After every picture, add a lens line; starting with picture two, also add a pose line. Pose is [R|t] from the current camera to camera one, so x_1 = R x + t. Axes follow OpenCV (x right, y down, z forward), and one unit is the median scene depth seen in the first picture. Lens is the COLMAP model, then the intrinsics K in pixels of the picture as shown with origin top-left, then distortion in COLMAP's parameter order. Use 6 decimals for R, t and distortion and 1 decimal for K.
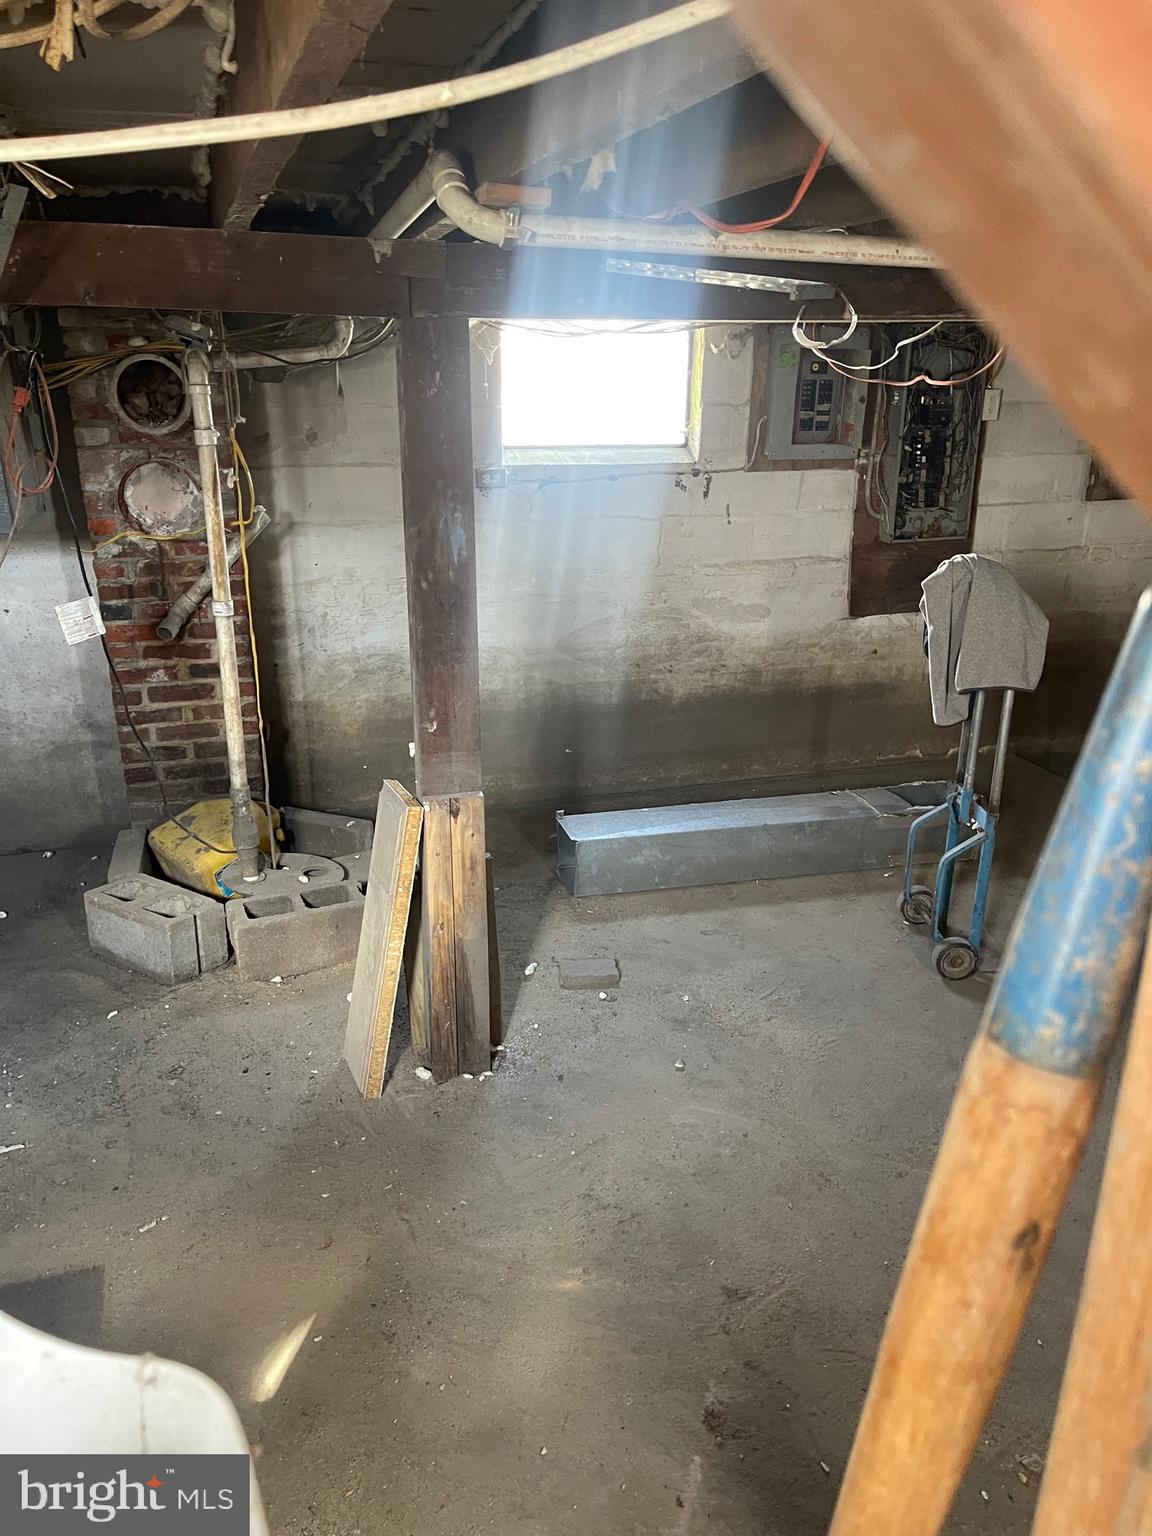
lens RADIAL K [[1156.1, 0, 575.3], [0, 1156.1, 778.2], [0, 0, 1]] dist [0.002215, -0.003241]
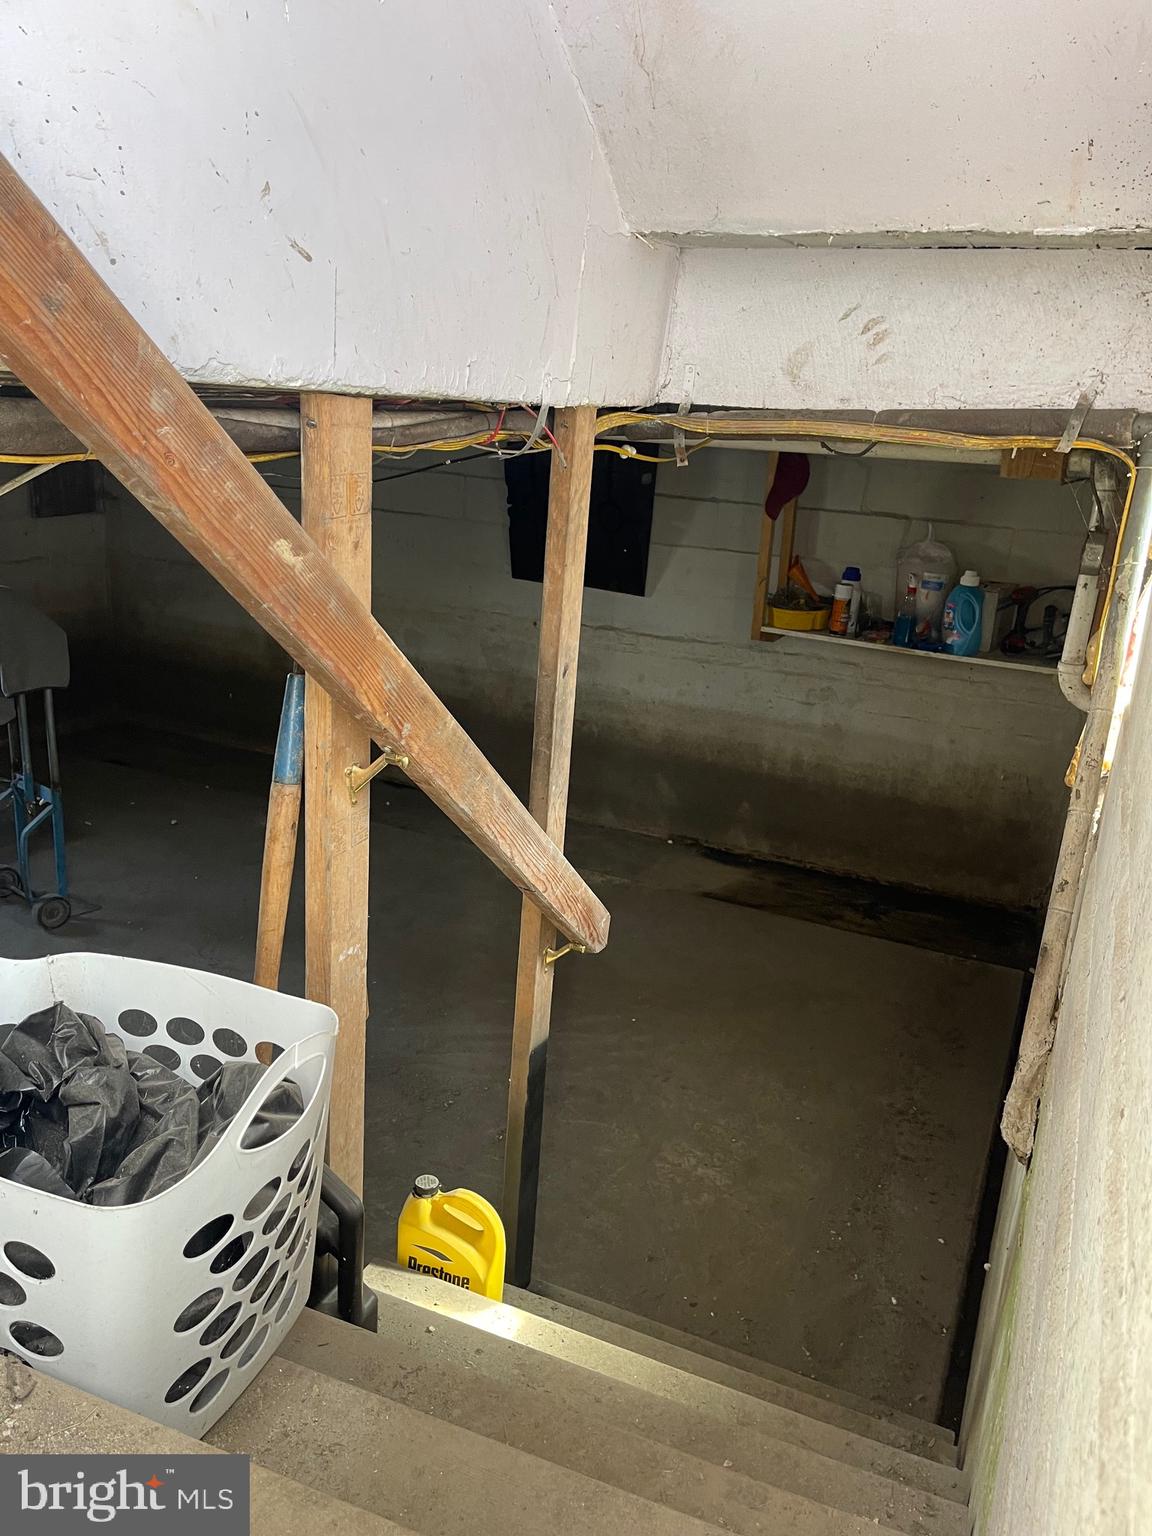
lens RADIAL K [[1156.1, 0, 577.9], [0, 1156.1, 766.8], [0, 0, 1]] dist [0.002215, -0.003241]
pose [[0.644962, -0.194352, 0.739089, -0.189986], [0.189180, 0.977624, 0.091990, -0.000788], [-0.740429, 0.080491, 0.667297, -0.245275]]
